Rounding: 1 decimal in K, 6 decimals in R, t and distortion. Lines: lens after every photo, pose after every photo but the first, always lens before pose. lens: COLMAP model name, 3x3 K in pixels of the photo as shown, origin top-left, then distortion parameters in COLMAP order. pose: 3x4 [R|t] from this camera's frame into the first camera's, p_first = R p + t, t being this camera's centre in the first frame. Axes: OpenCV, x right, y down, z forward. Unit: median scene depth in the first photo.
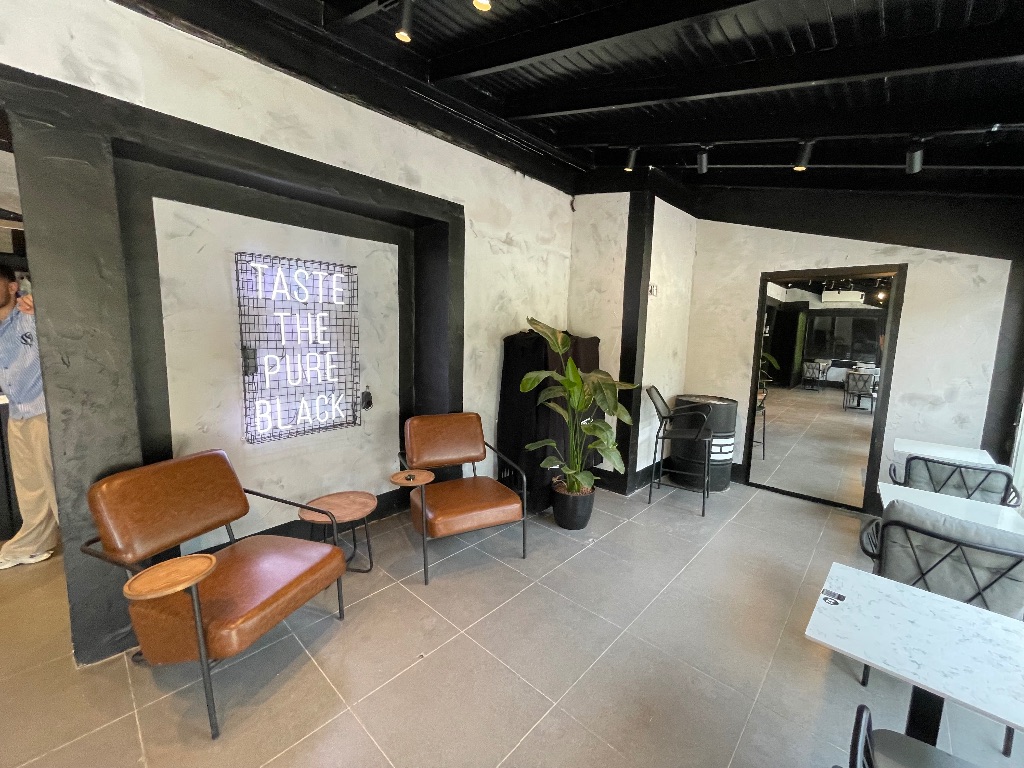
lens RADIAL K [[414.1, 0, 515.9], [0, 414.1, 376.5], [0, 0, 1]] dist [0.020436, 0.000123]
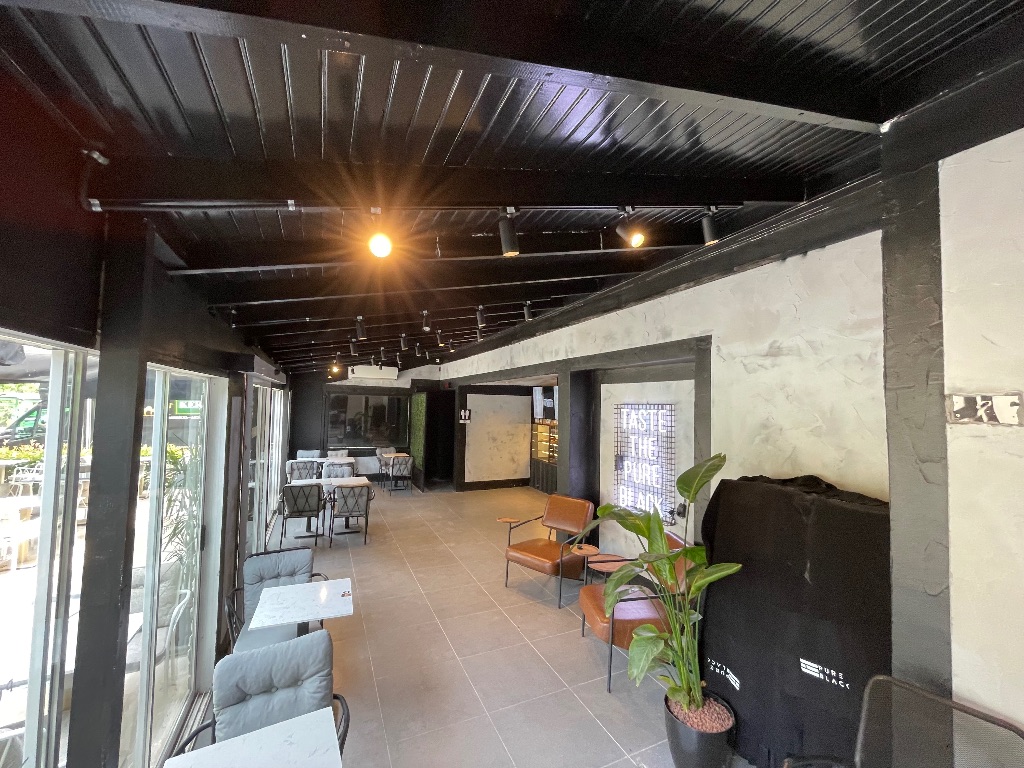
lens RADIAL K [[414.2, 0, 510.8], [0, 414.2, 382.3], [0, 0, 1]] dist [0.002351, -0.000001]
pose [[-0.397180, -0.080935, -0.914165, 1.040896], [-0.137135, 0.990154, -0.028082, -0.227373], [0.907437, 0.114210, -0.404369, 1.073450]]
